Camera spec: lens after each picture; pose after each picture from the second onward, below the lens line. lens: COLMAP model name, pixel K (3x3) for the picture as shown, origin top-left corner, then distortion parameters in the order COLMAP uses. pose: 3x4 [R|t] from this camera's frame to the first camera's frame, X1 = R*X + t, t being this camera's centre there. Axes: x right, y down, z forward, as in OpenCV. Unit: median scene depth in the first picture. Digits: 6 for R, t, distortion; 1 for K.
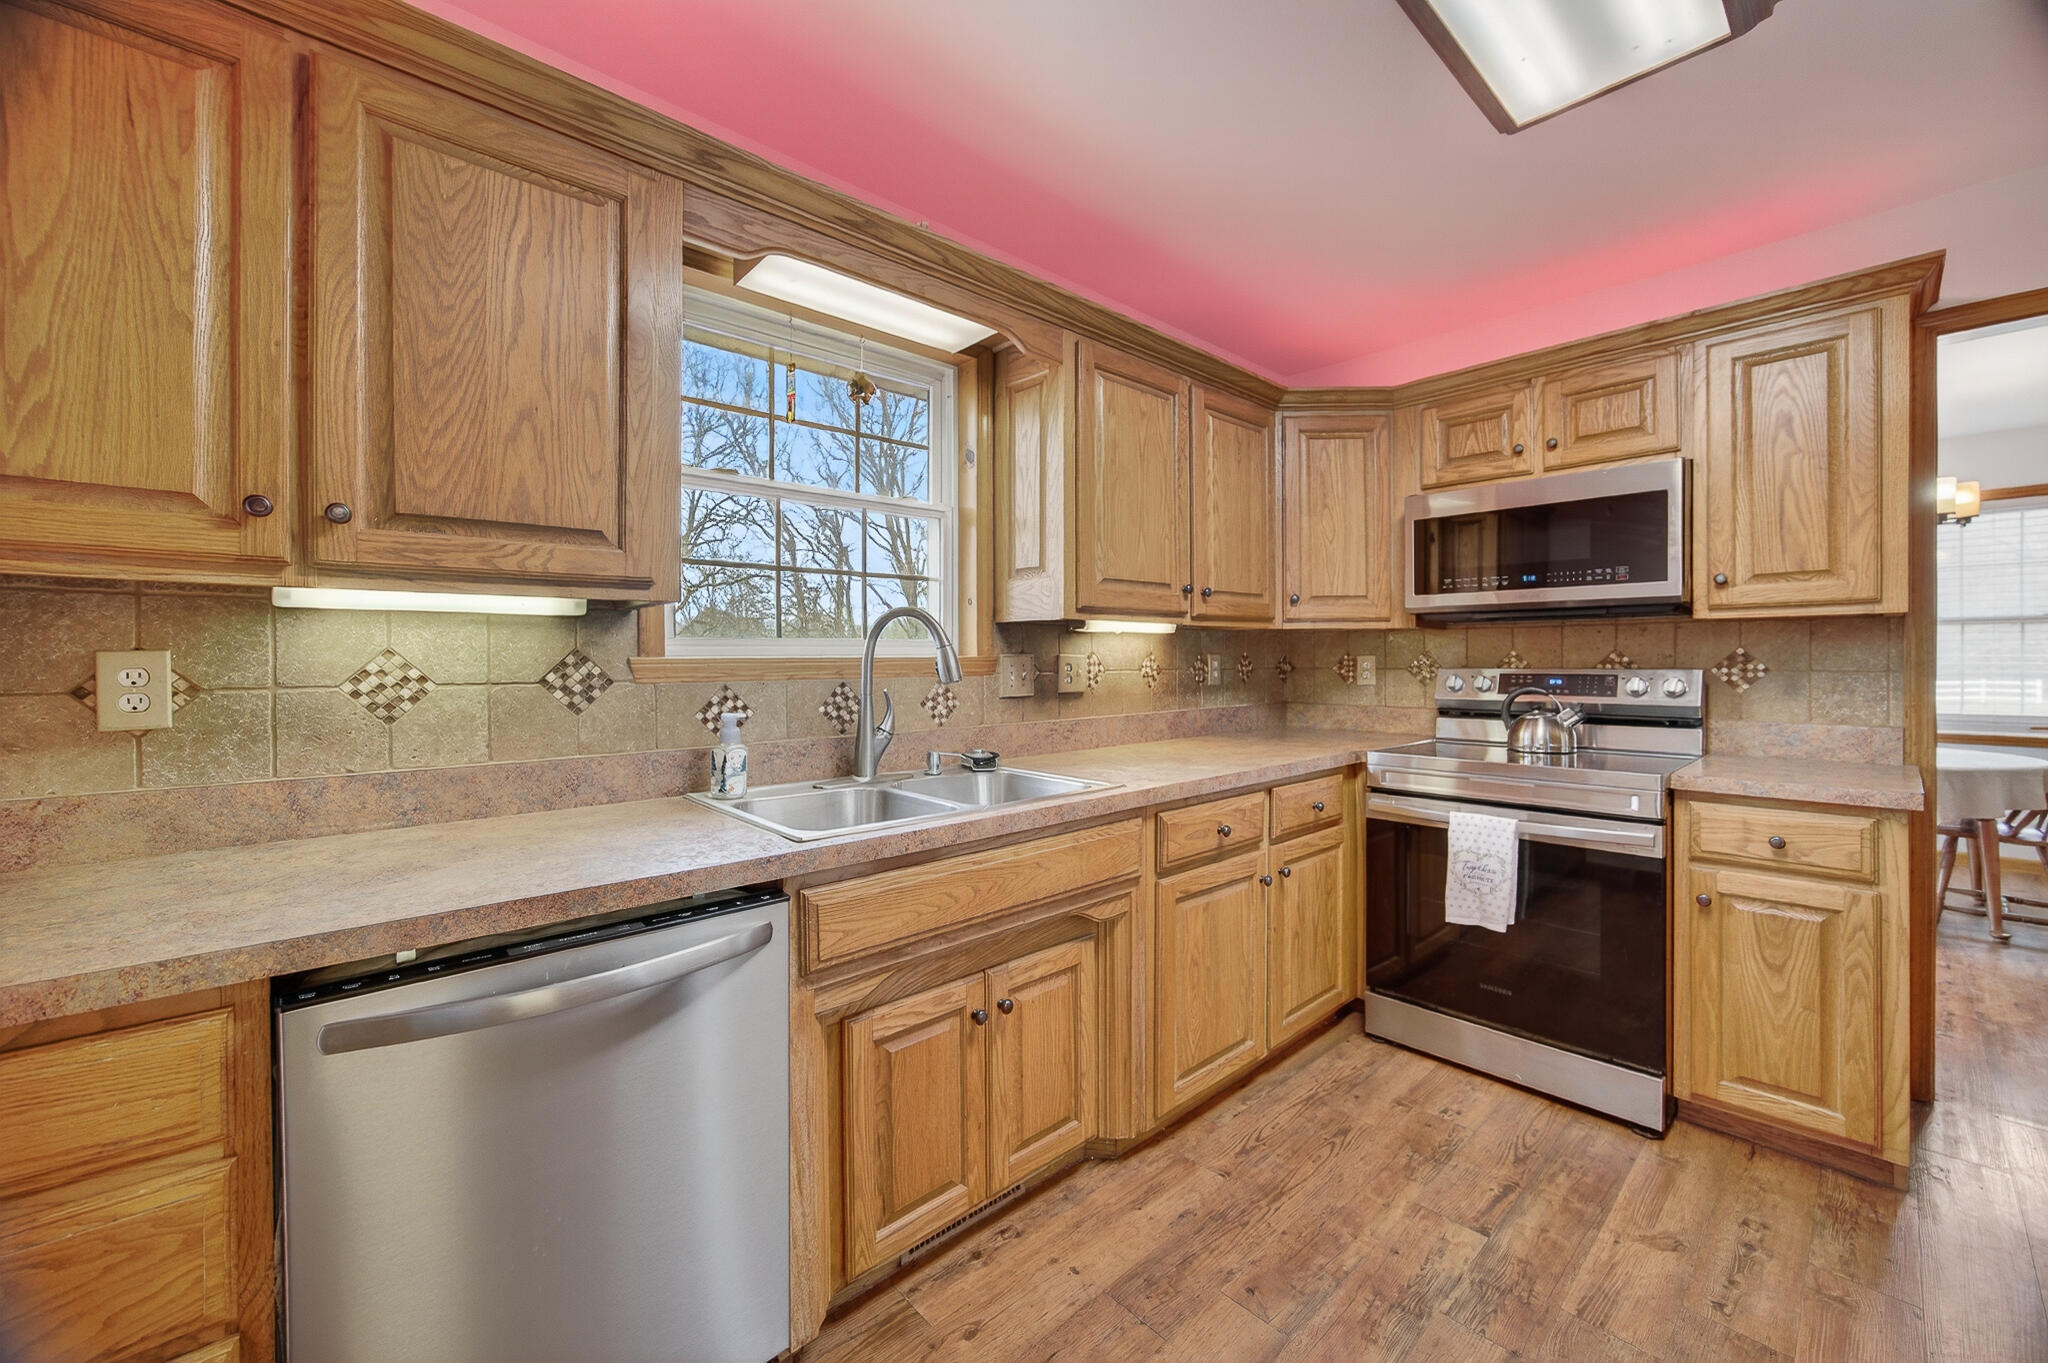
lens RADIAL K [[791.5, 0, 1025.8], [0, 791.5, 666.8], [0, 0, 1]] dist [-0.034343, 0.010797]
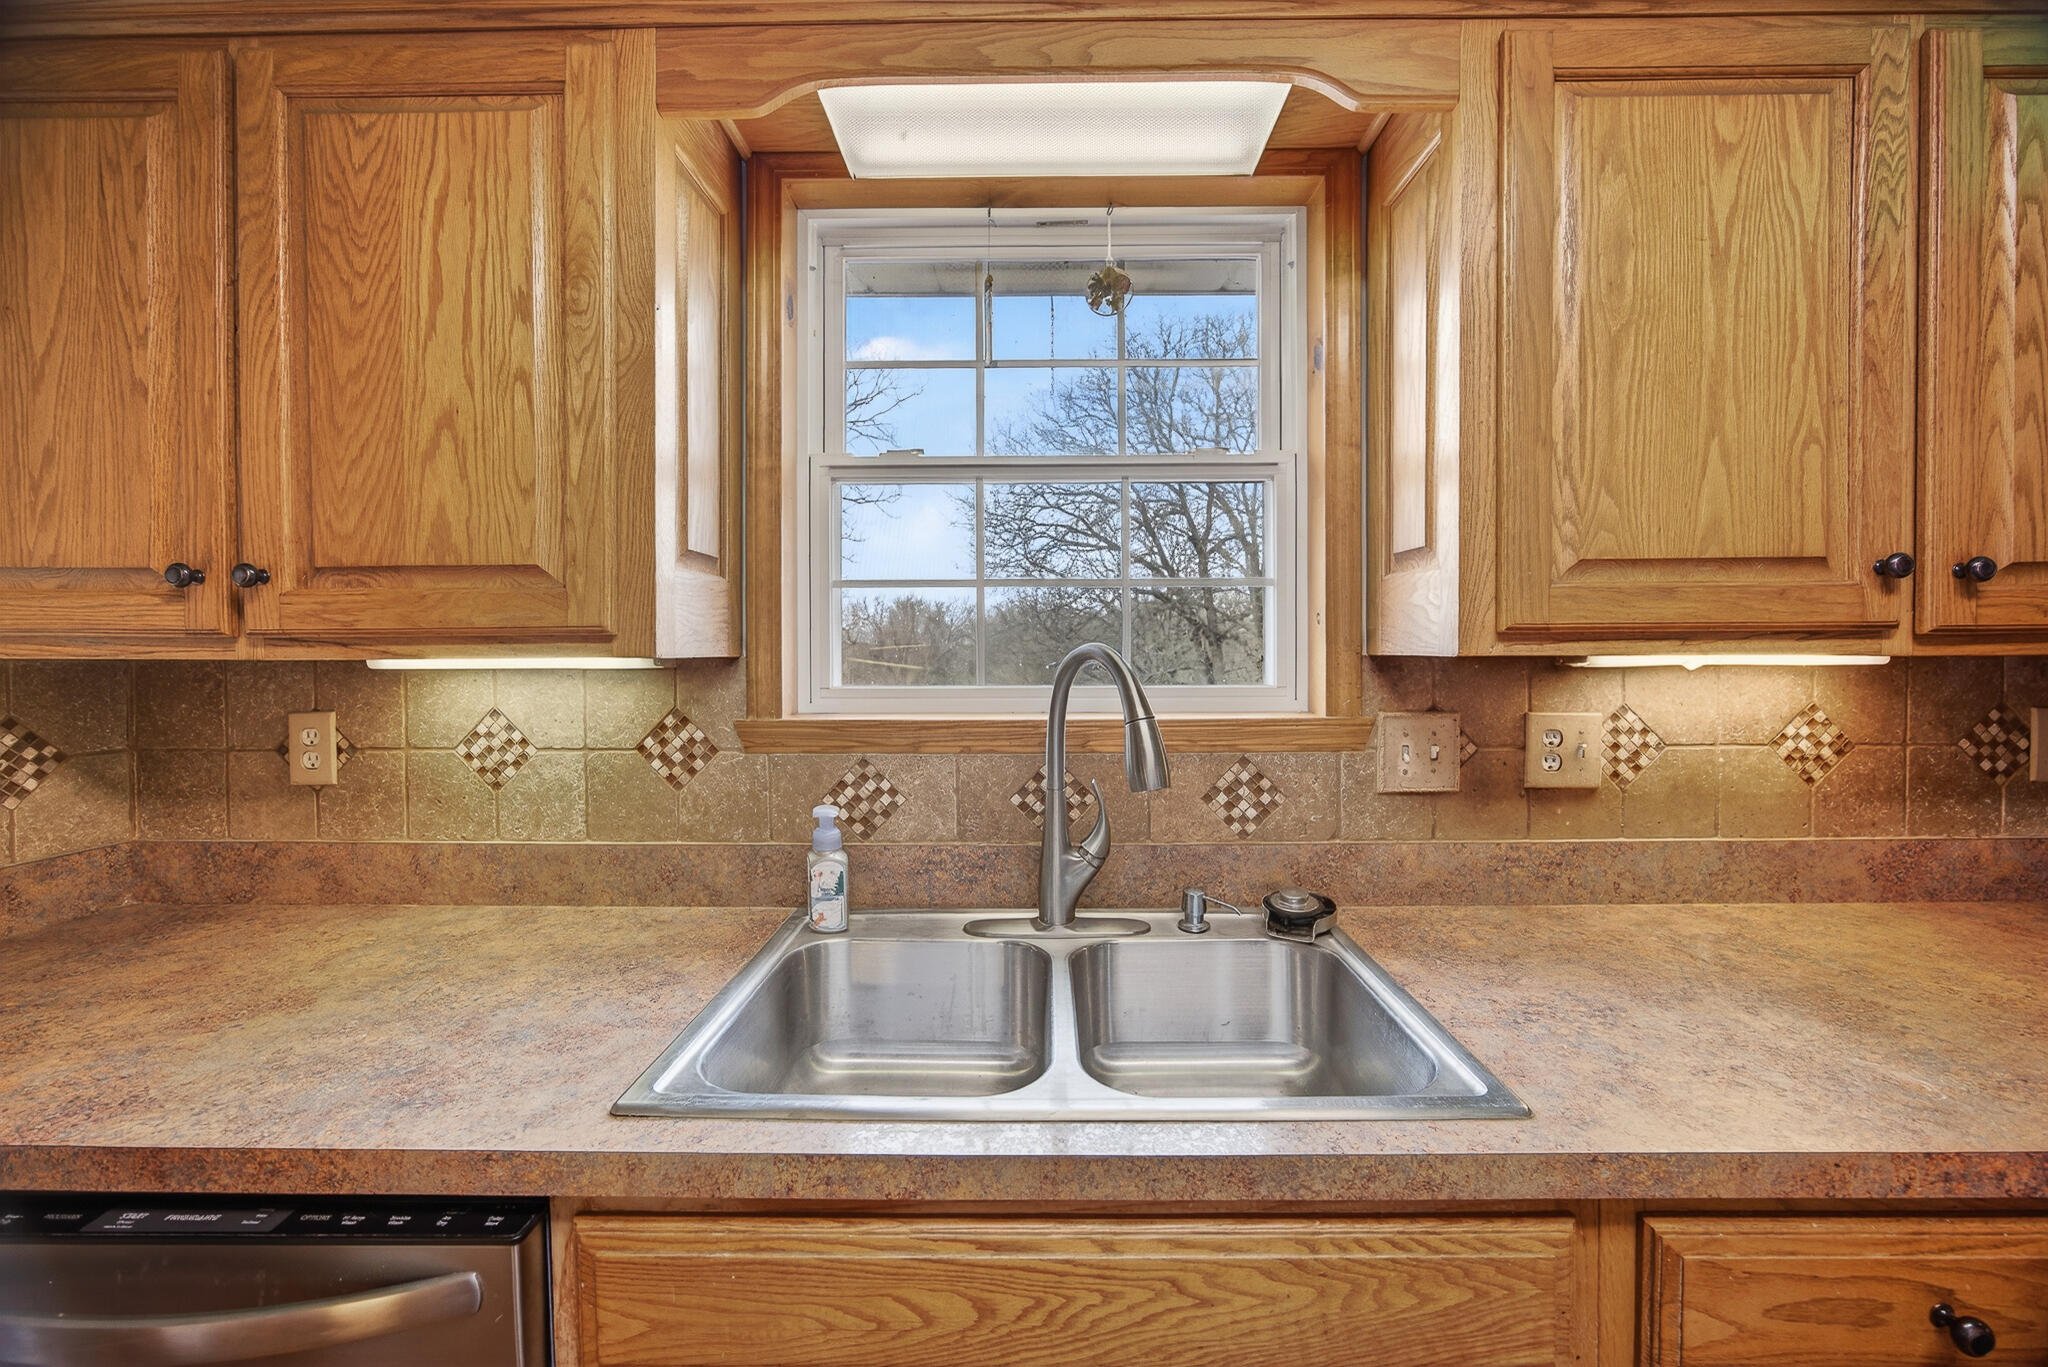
lens RADIAL K [[791.5, 0, 1025.8], [0, 791.5, 668.8], [0, 0, 1]] dist [-0.034343, 0.010797]
pose [[0.733307, 0.015786, -0.679714, 0.289696], [-0.007080, 0.999854, 0.015583, -0.097817], [0.679860, -0.006615, 0.733312, 0.826049]]
